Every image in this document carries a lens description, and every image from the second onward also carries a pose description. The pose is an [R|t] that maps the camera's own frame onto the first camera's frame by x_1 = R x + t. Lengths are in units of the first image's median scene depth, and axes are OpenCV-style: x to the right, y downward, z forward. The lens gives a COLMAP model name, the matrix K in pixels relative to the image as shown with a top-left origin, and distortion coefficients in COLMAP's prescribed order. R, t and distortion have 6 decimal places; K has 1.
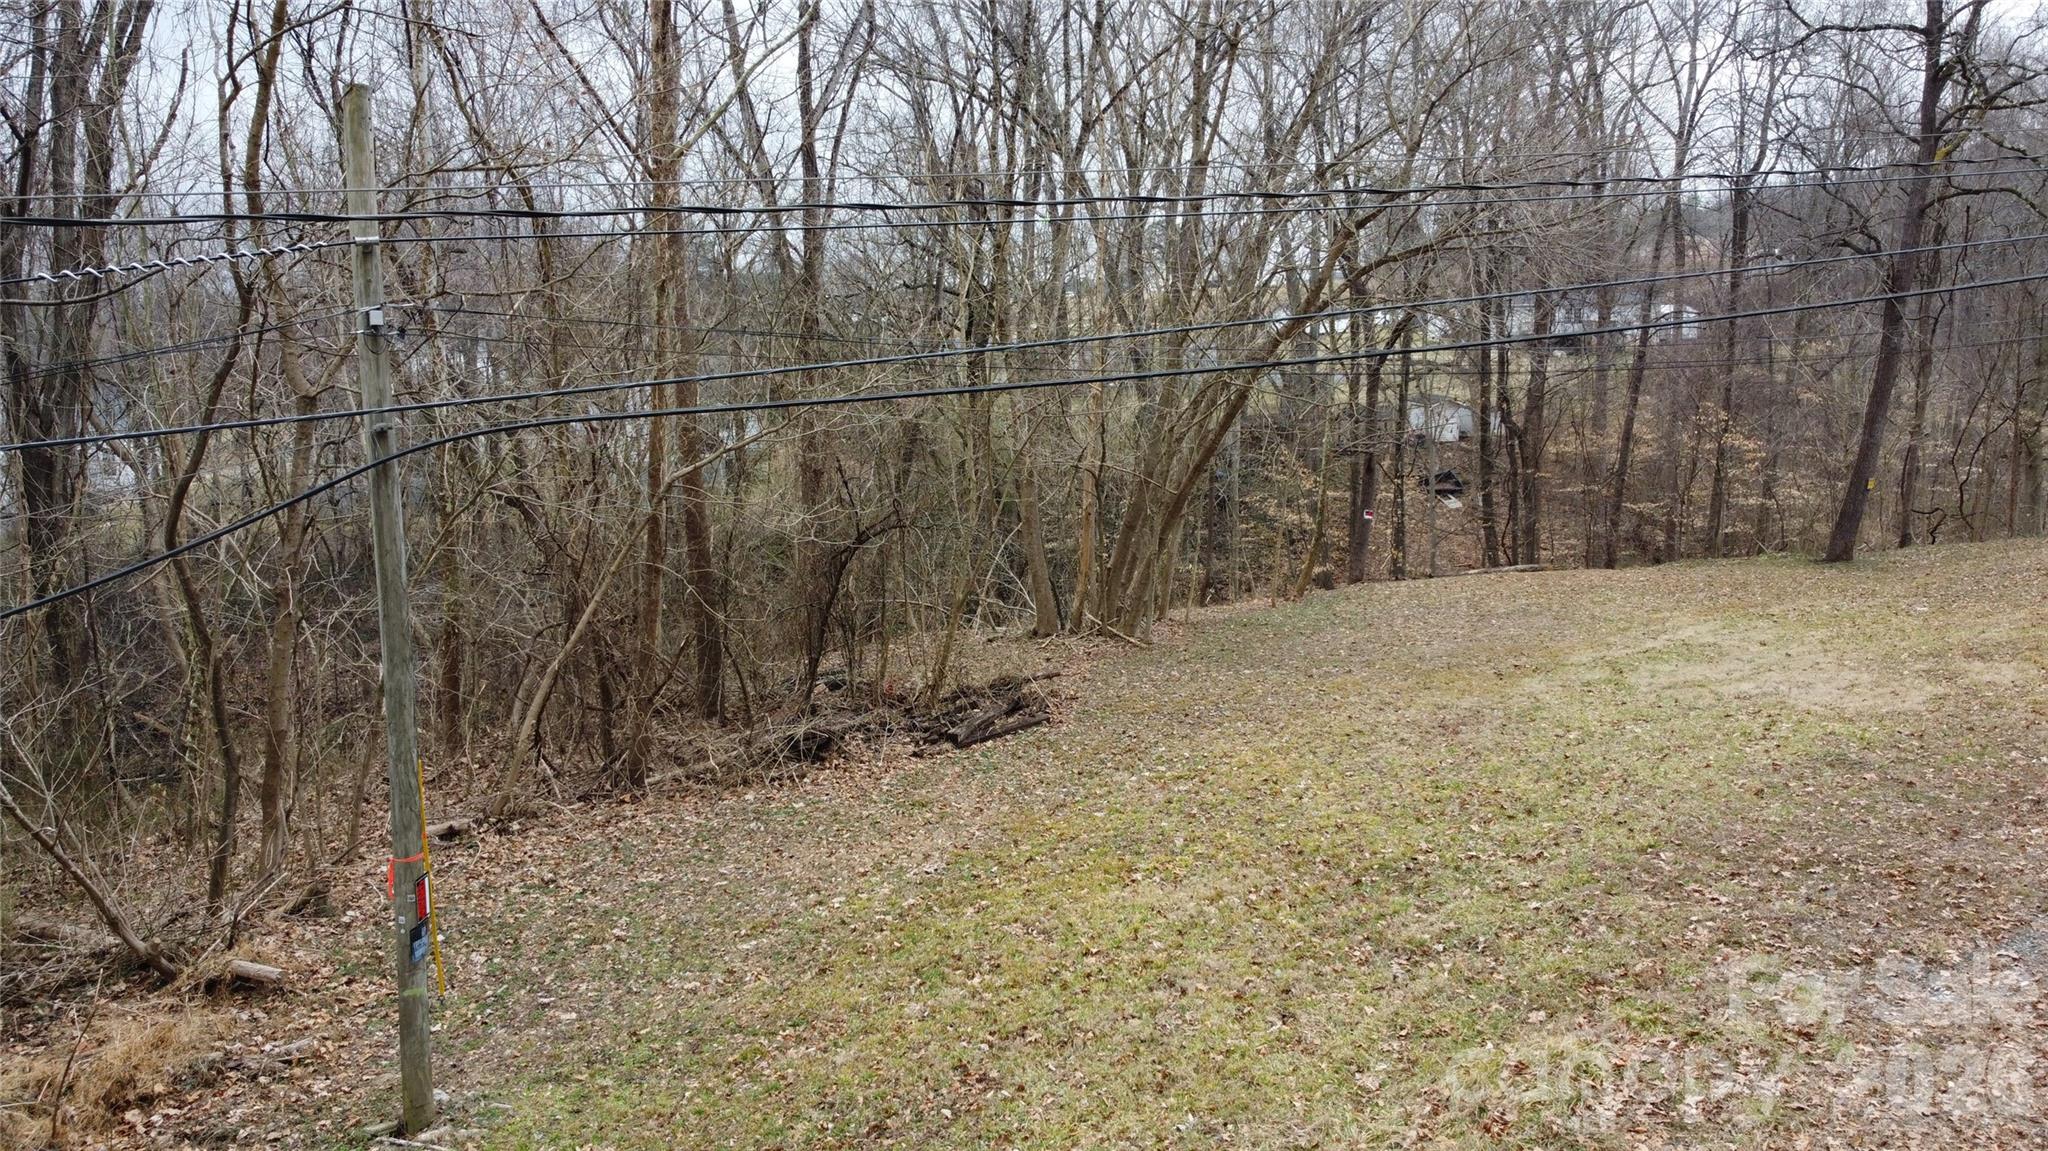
lens RADIAL K [[1529.2, 0, 1024.7], [0, 1529.2, 571.0], [0, 0, 1]] dist [0.004465, -0.010354]
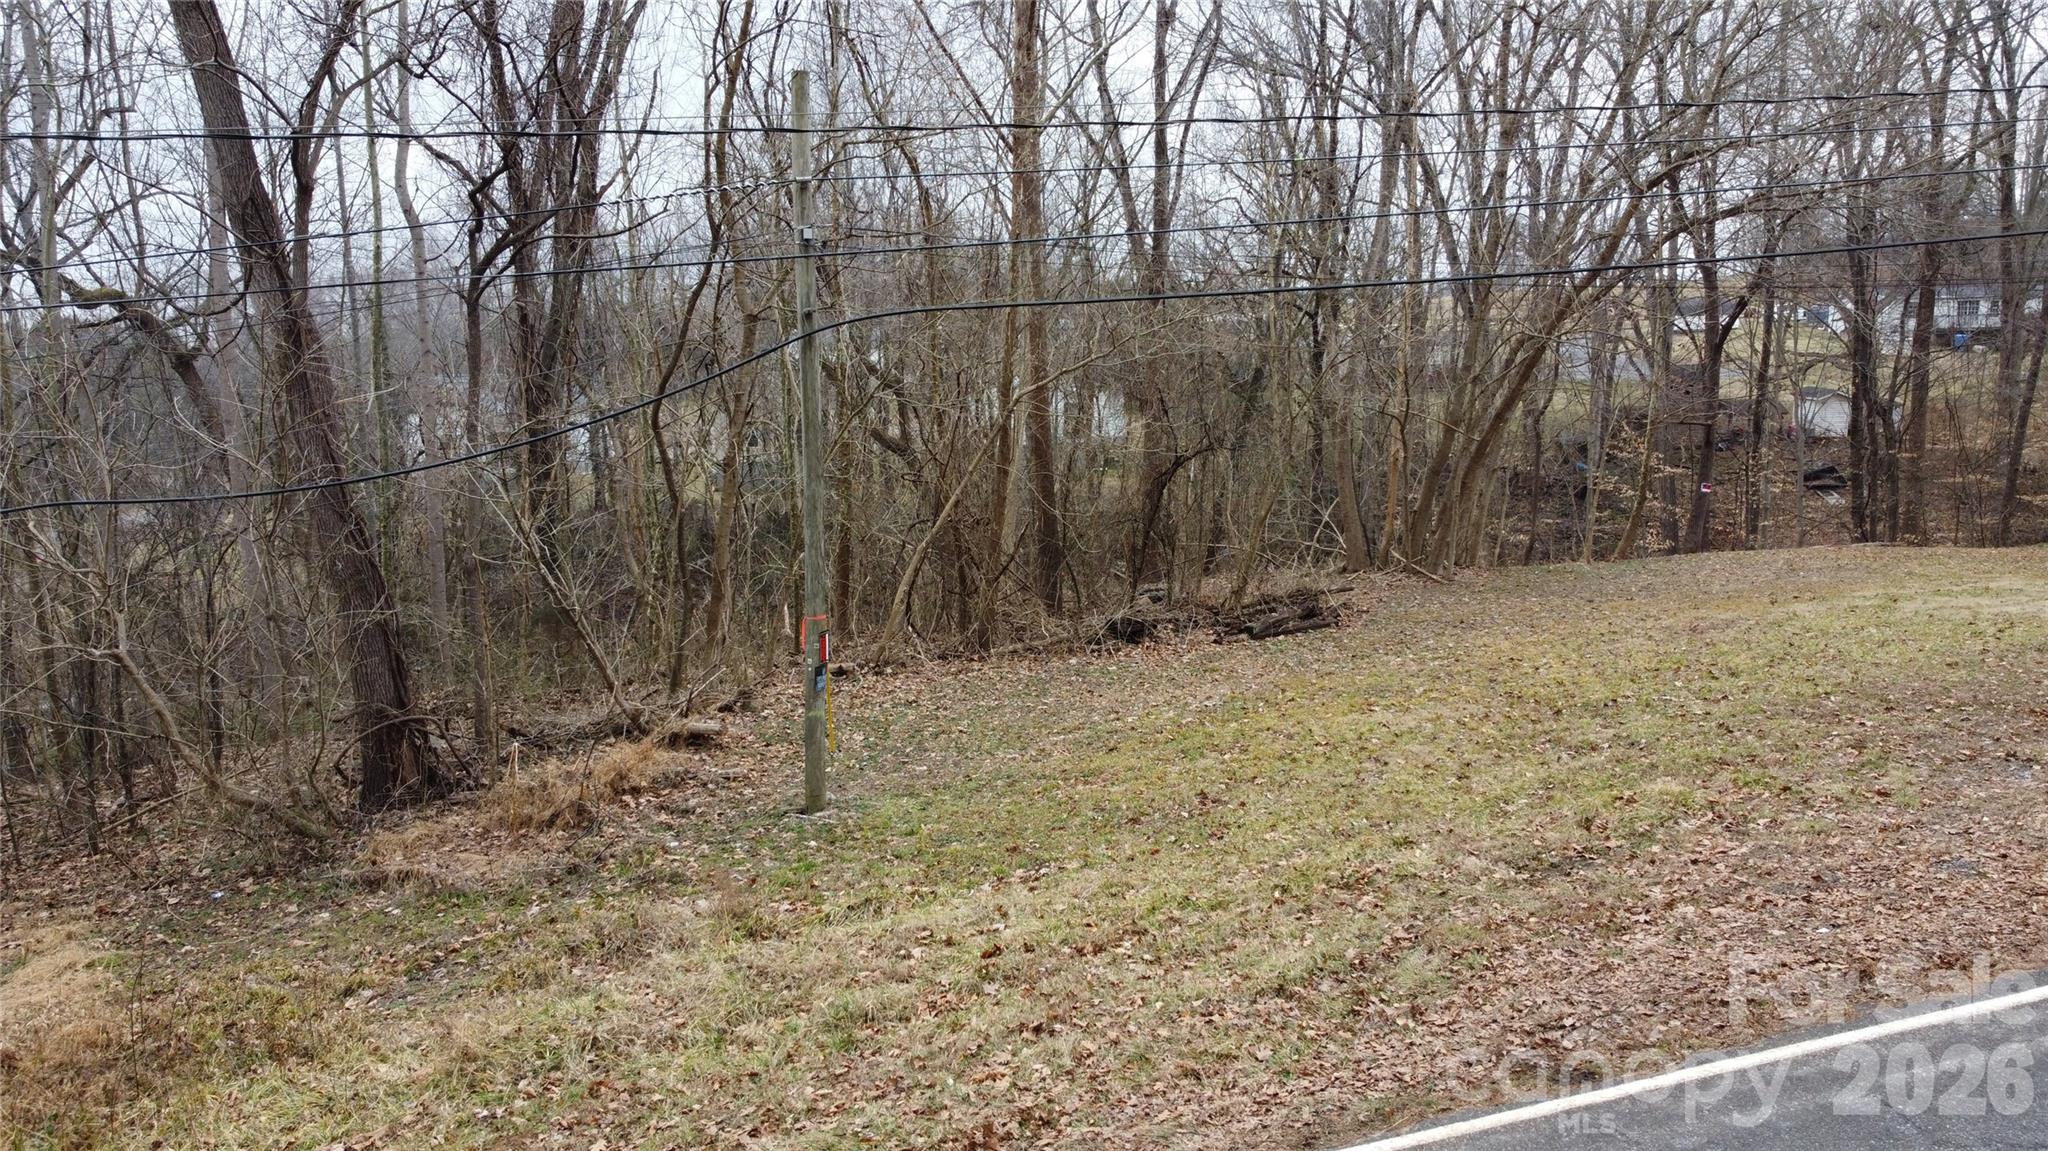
lens RADIAL K [[1529.2, 0, 1026.3], [0, 1529.2, 577.2], [0, 0, 1]] dist [0.004465, -0.010354]
pose [[0.971364, 0.035039, -0.234996, 0.069880], [-0.035622, 0.999364, 0.001769, 0.084639], [0.234909, 0.006653, 0.971995, -0.195682]]
